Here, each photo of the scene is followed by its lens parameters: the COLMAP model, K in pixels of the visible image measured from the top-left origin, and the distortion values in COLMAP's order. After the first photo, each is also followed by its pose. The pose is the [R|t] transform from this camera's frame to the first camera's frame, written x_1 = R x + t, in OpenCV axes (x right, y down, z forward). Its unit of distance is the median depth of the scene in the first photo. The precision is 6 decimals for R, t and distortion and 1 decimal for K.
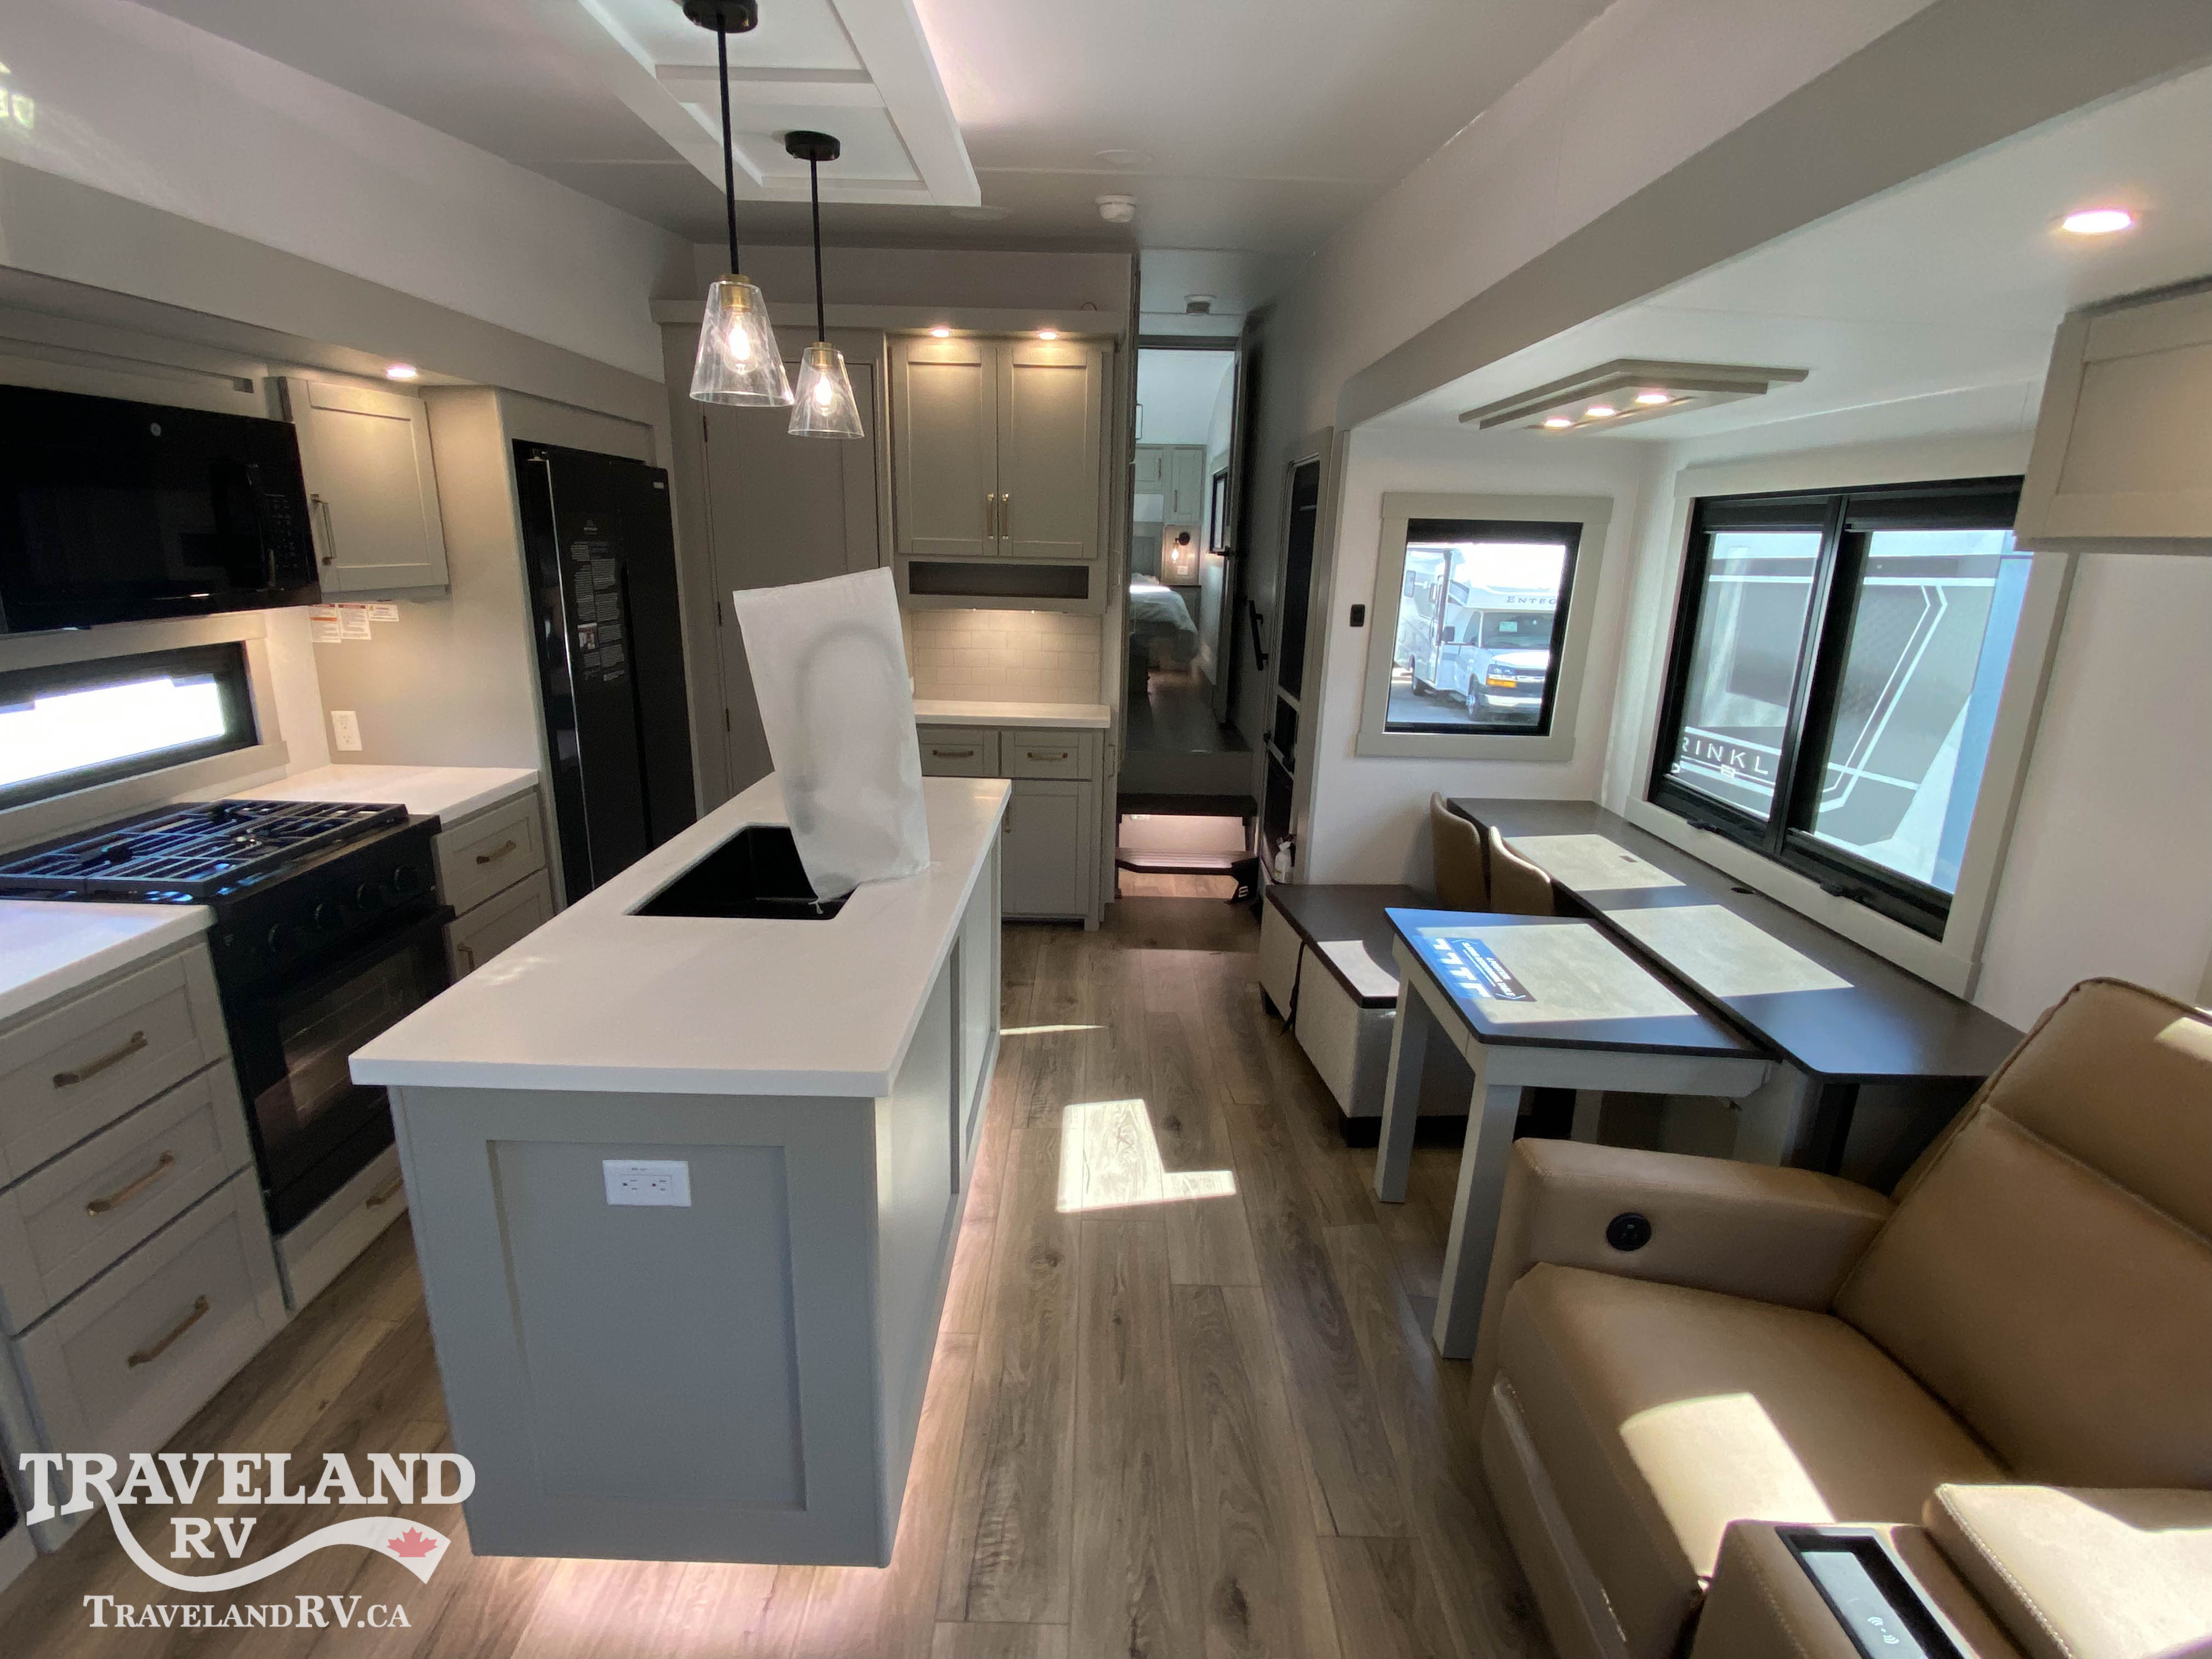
lens RADIAL K [[1034.9, 0, 1097.2], [0, 1034.9, 827.3], [0, 0, 1]] dist [0.021086, -0.020799]
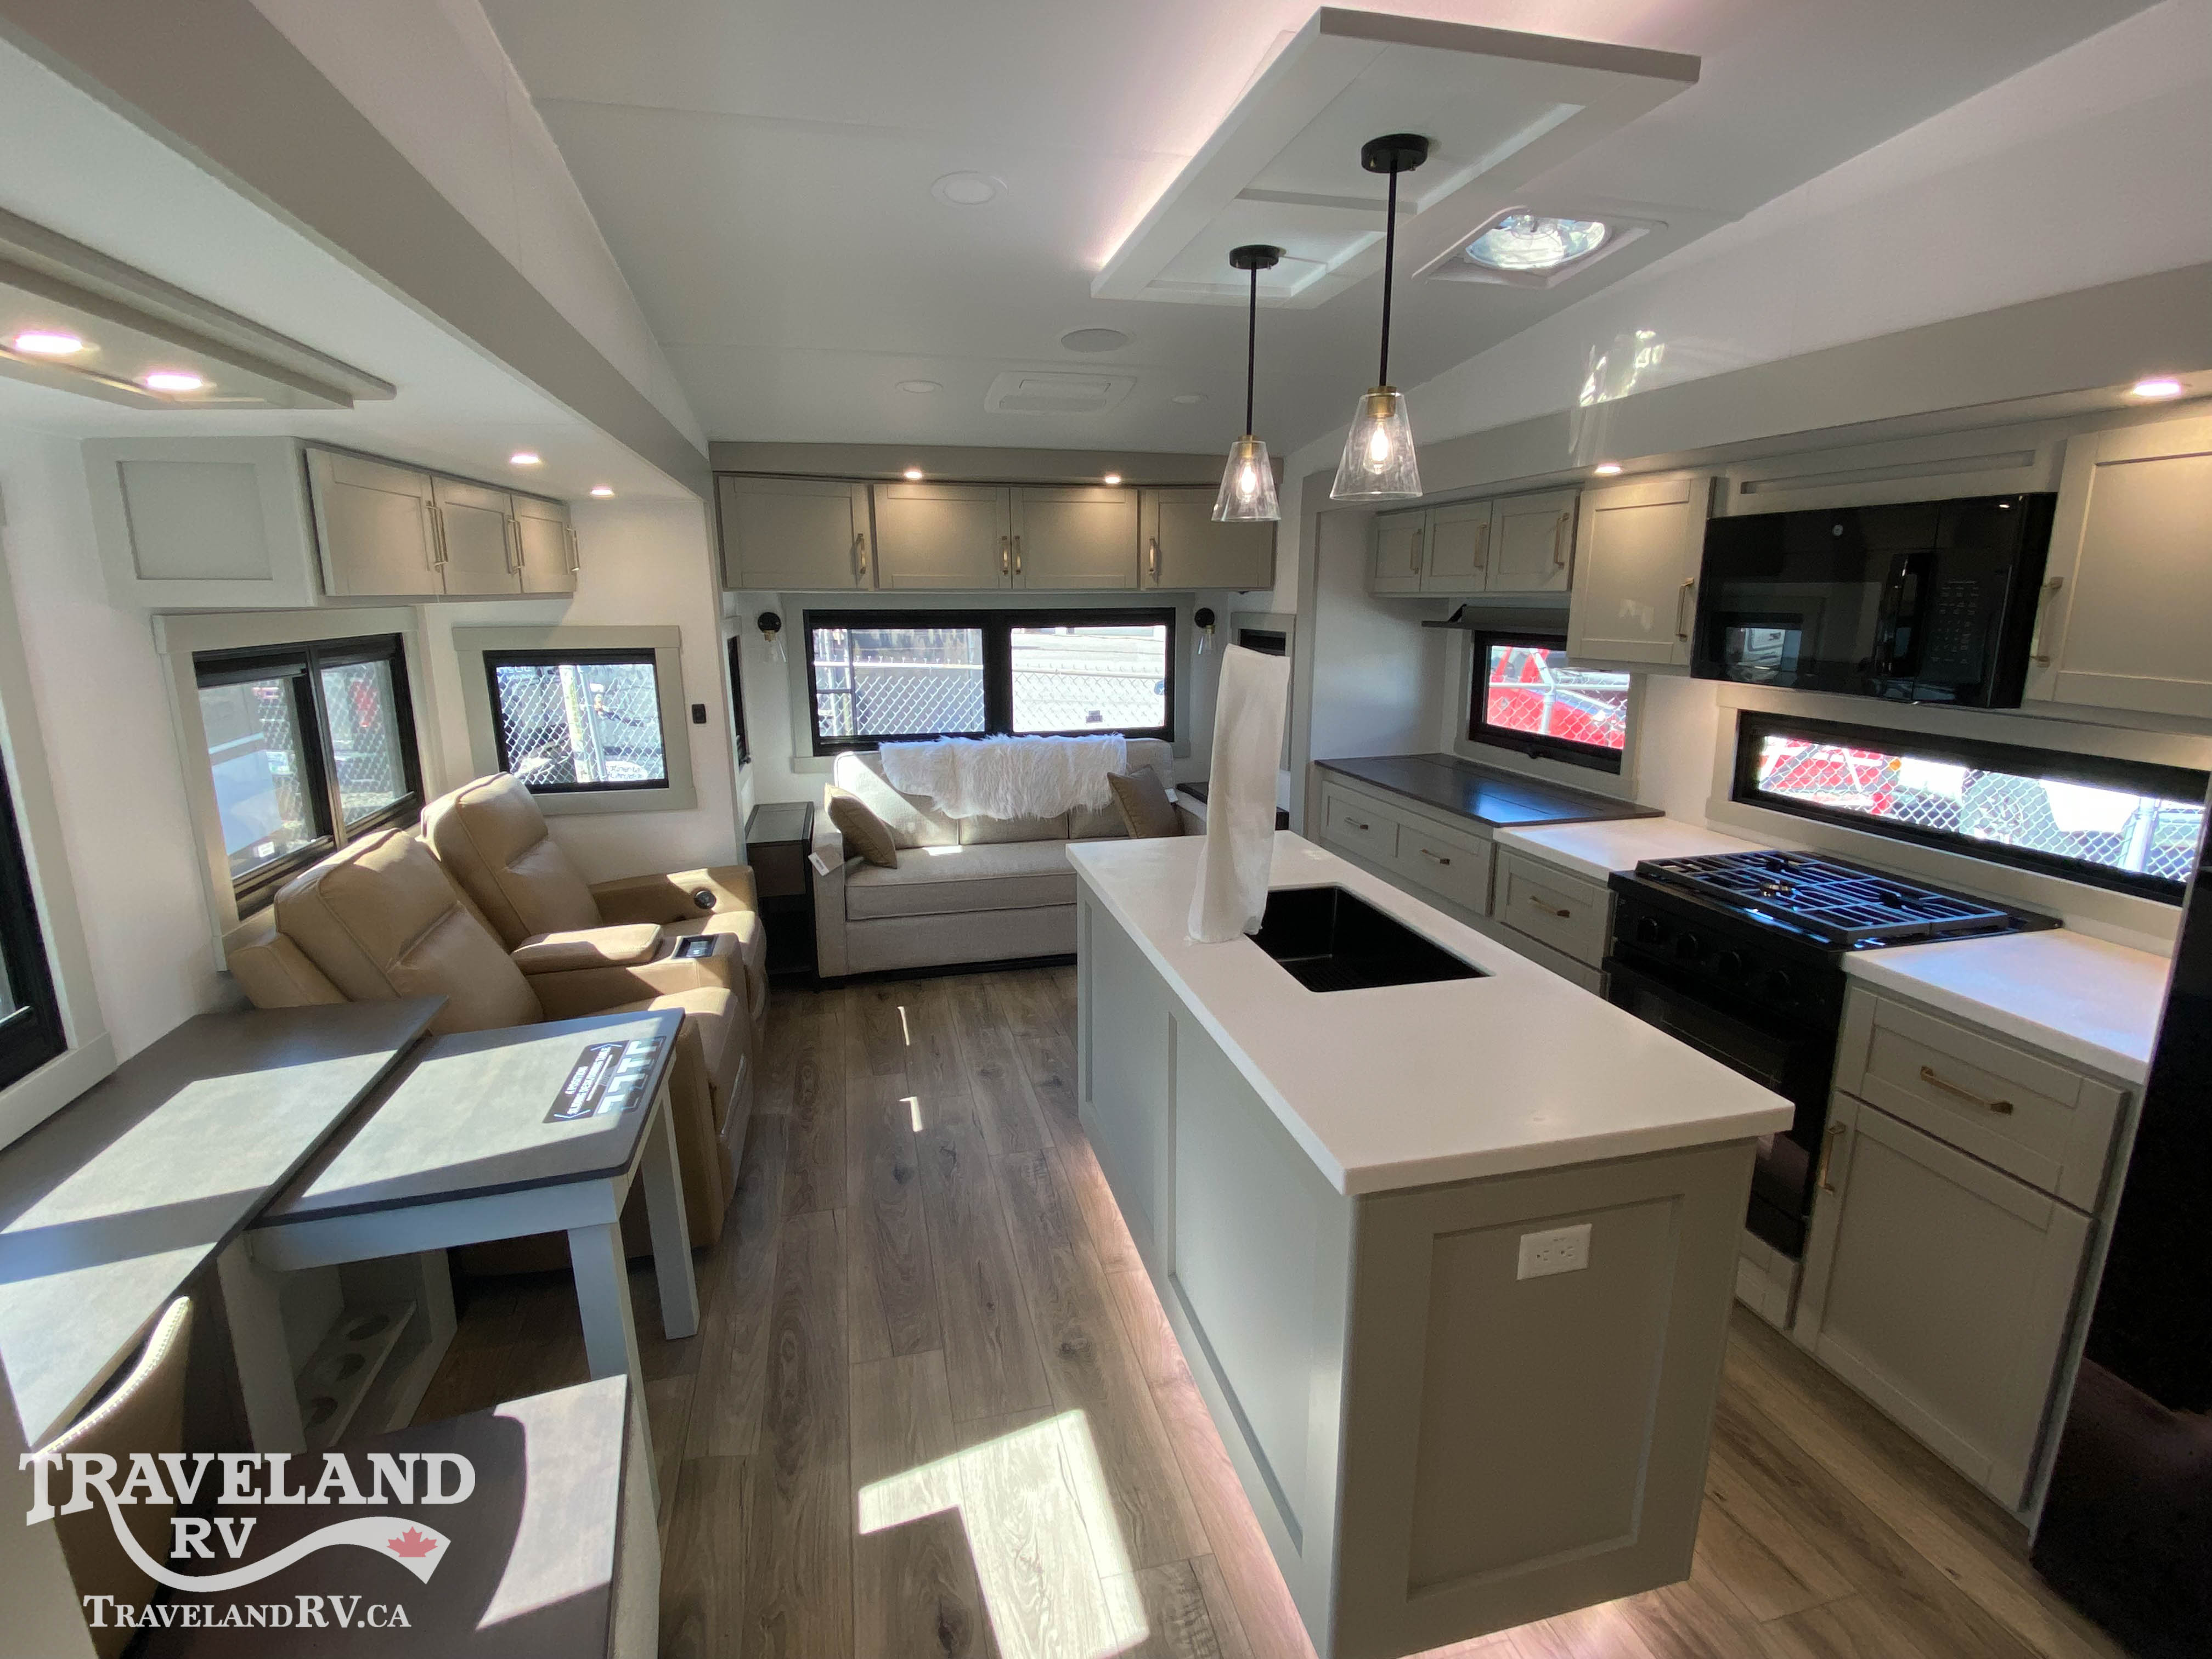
lens RADIAL K [[1034.9, 0, 1102.7], [0, 1034.9, 829.1], [0, 0, 1]] dist [0.021086, -0.020799]
pose [[-0.968707, 0.037204, -0.245403, 0.162419], [-0.083885, 0.881453, 0.464761, -0.516573], [0.233602, 0.470803, -0.850749, 1.795826]]
